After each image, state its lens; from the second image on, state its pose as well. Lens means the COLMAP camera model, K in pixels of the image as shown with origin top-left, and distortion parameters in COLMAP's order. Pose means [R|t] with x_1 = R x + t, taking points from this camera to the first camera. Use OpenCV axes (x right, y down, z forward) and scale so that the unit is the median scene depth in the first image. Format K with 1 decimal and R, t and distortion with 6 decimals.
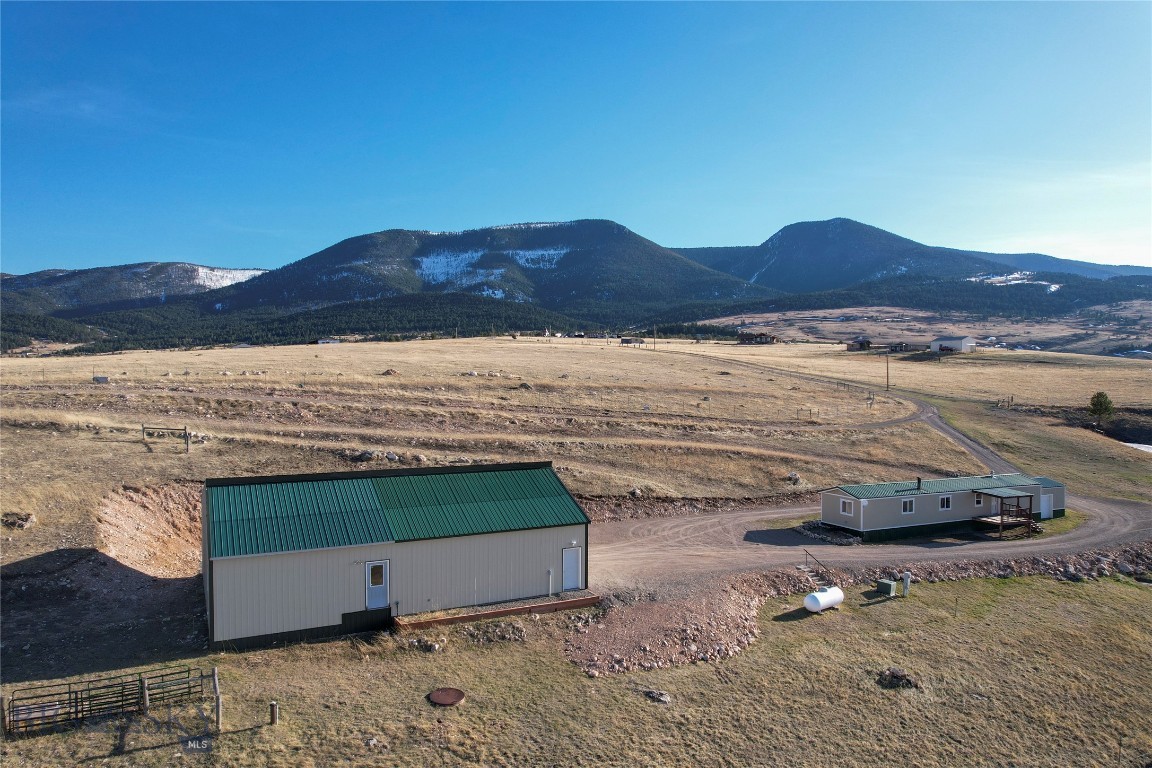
lens RADIAL K [[724.0, 0, 571.6], [0, 724.0, 396.6], [0, 0, 1]] dist [-0.071783, 0.058844]
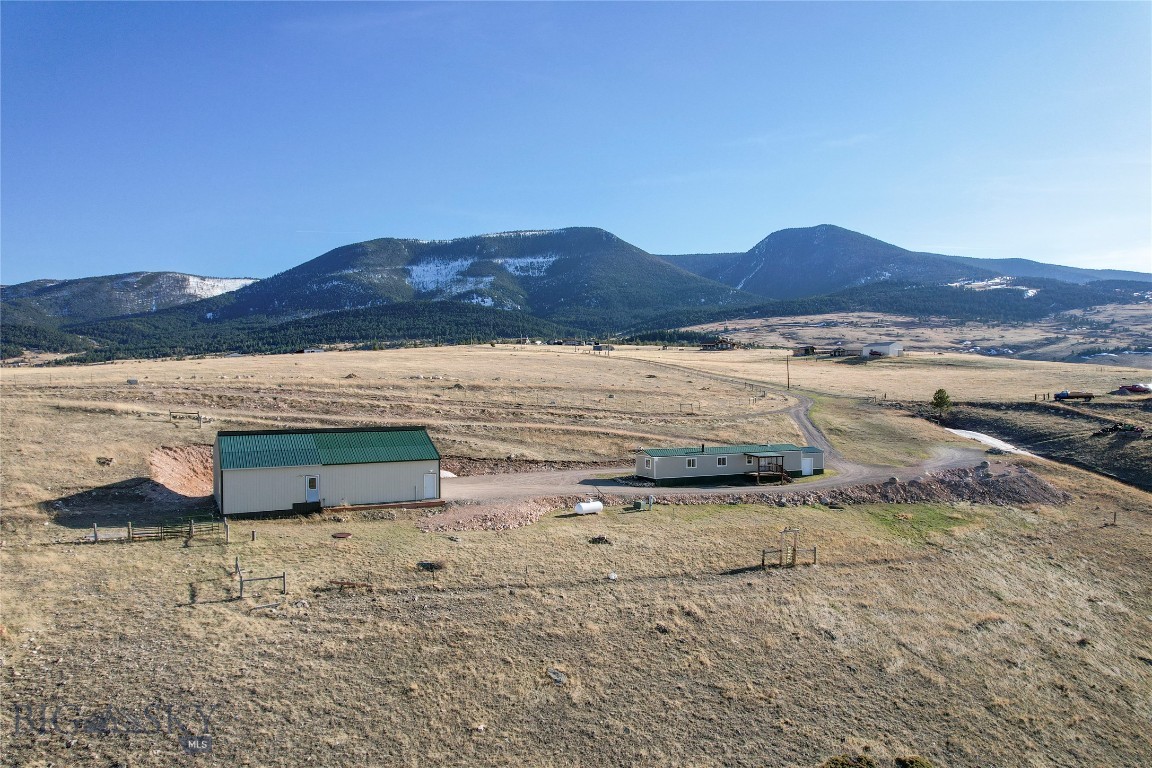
lens RADIAL K [[724.0, 0, 571.6], [0, 724.0, 396.6], [0, 0, 1]] dist [-0.071783, 0.058844]
pose [[0.999919, -0.007251, 0.010487, 0.134260], [0.007347, 0.999931, -0.009147, 0.018630], [-0.010420, 0.009223, 0.999903, -0.301470]]
